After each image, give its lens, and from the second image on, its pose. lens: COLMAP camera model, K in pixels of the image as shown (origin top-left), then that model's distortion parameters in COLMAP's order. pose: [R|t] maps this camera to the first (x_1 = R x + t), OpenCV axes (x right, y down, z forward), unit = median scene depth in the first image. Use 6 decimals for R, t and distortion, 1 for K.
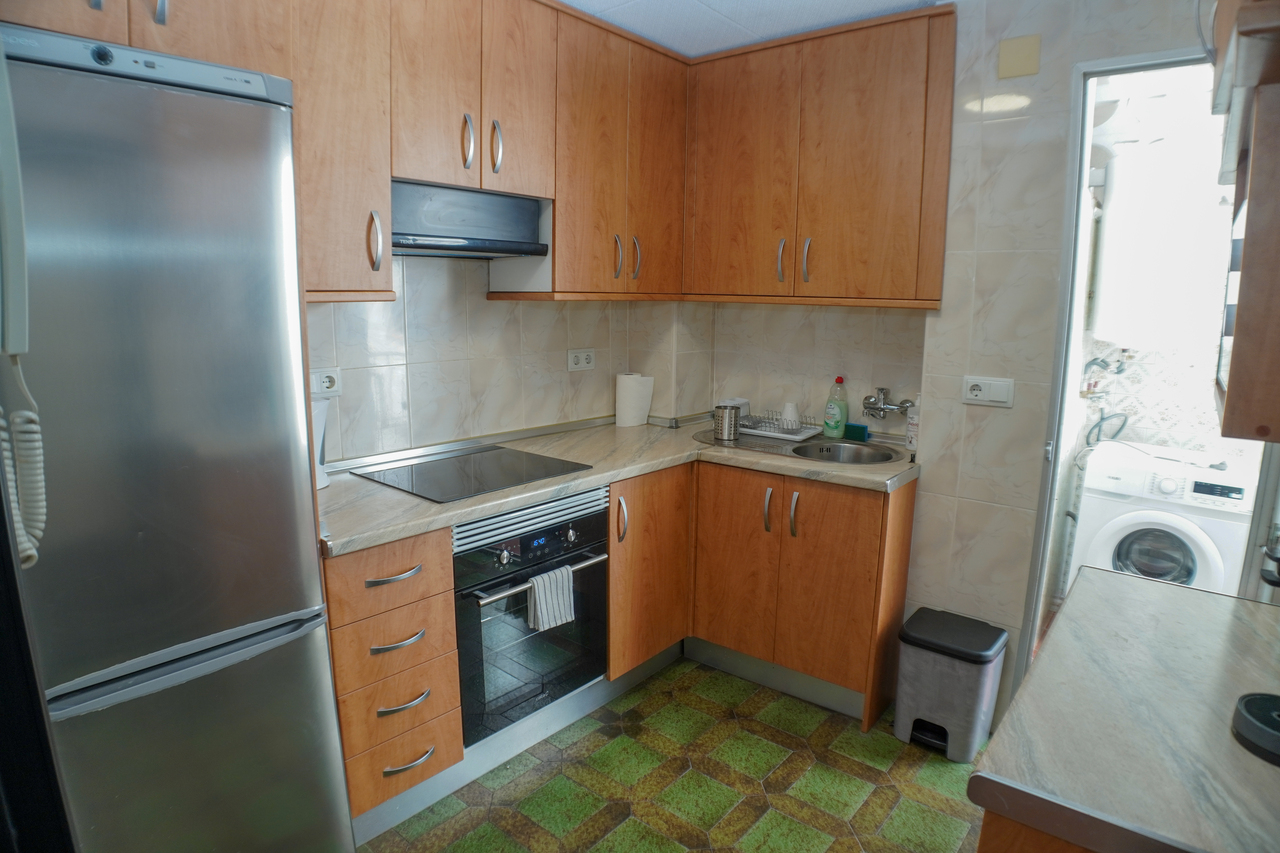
lens RADIAL K [[705.2, 0, 636.5], [0, 705.2, 423.3], [0, 0, 1]] dist [-0.132766, 0.032000]
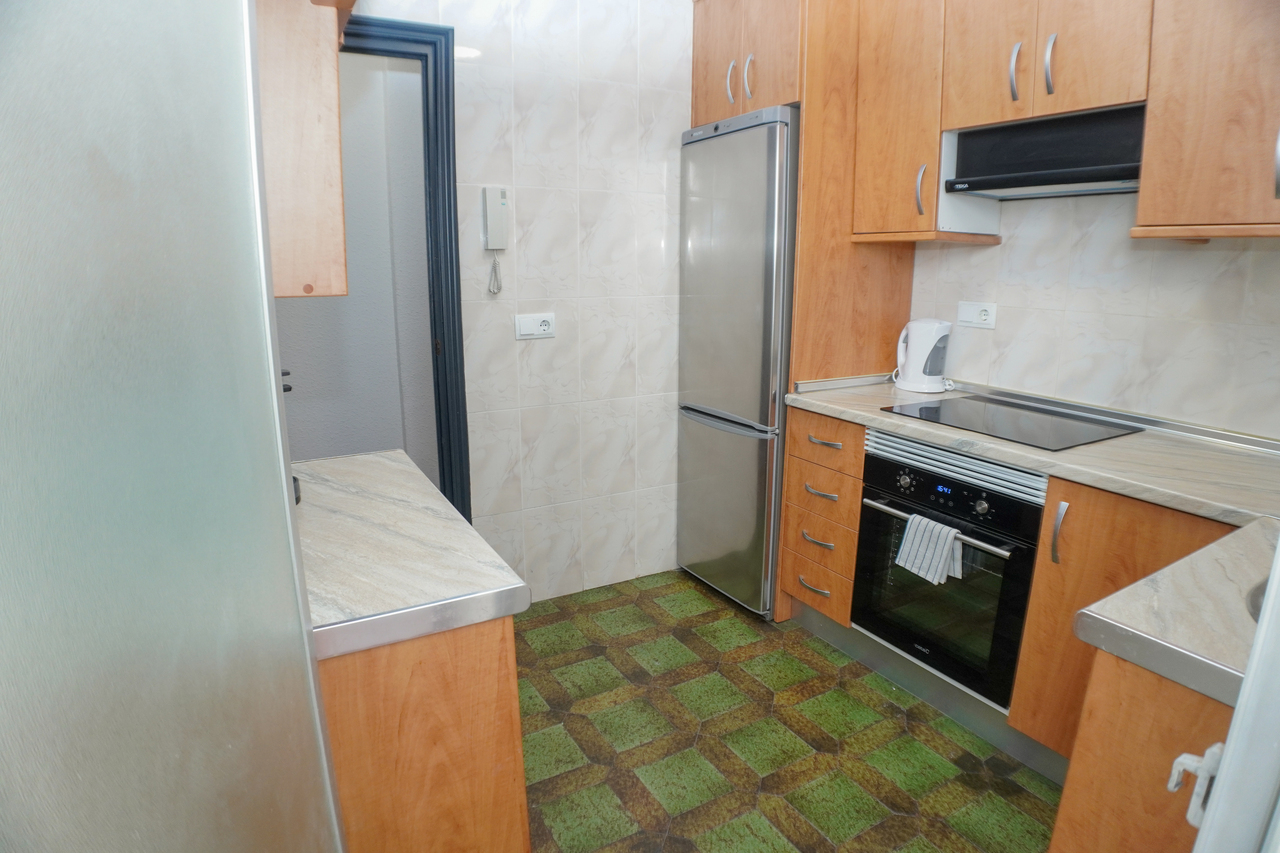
lens RADIAL K [[705.2, 0, 636.5], [0, 705.2, 423.3], [0, 0, 1]] dist [-0.132766, 0.032000]
pose [[-0.347326, 0.195301, -0.917182, 0.855917], [-0.164643, 0.950178, 0.264676, -0.096236], [0.923178, 0.242937, -0.297866, 0.878724]]
